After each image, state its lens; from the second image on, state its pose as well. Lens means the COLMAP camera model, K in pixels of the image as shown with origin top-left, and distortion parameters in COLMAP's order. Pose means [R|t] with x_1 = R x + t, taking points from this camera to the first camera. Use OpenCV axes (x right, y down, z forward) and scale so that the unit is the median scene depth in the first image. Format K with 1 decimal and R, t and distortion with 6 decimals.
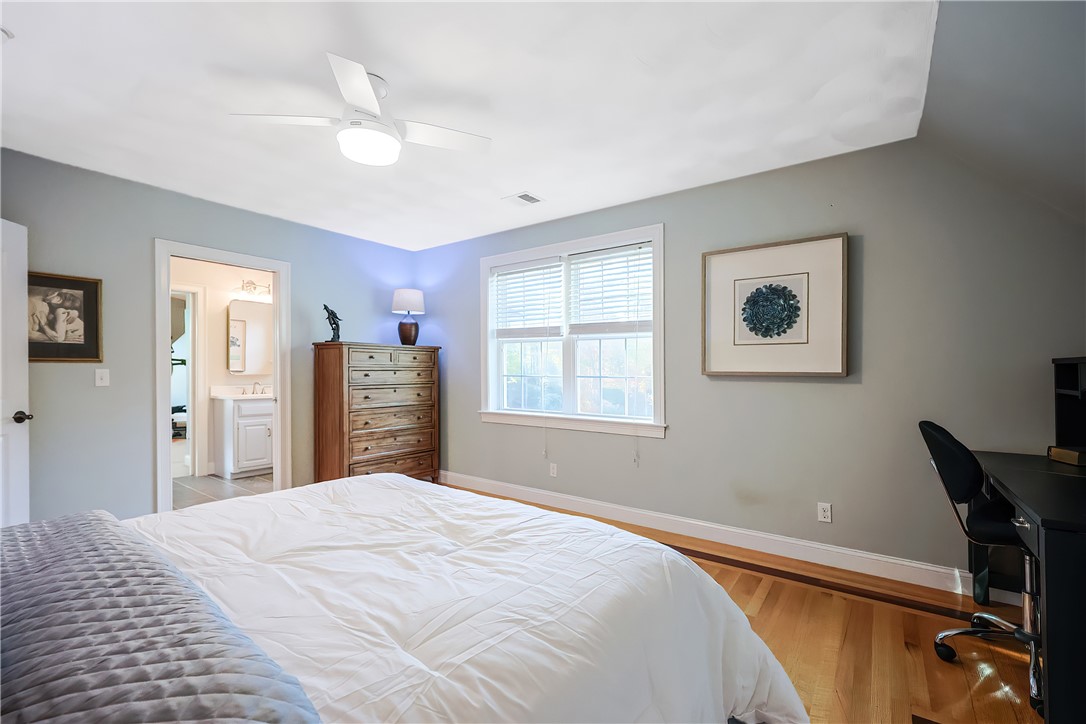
lens RADIAL K [[467.2, 0, 548.0], [0, 467.2, 362.9], [0, 0, 1]] dist [0.000485, -0.000033]
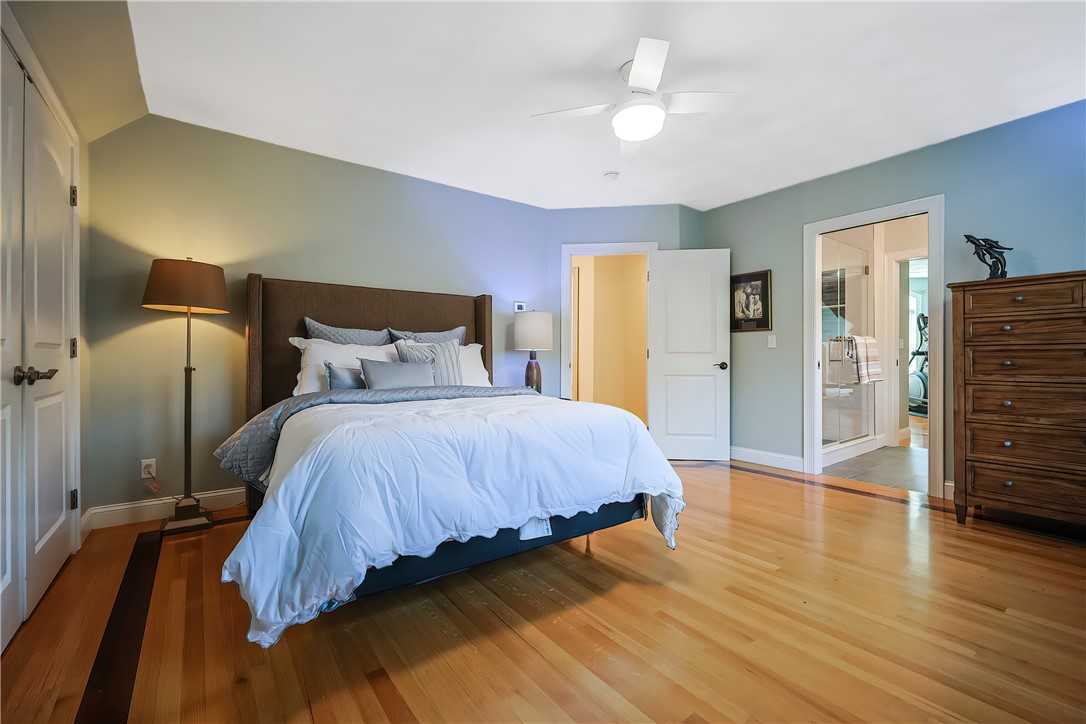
lens RADIAL K [[467.2, 0, 548.0], [0, 467.2, 362.9], [0, 0, 1]] dist [0.000485, -0.000033]
pose [[-0.299843, 0.010418, -0.953932, 0.567555], [0.021142, 0.999767, 0.004273, 0.077622], [0.953754, -0.018887, -0.299994, 0.825216]]
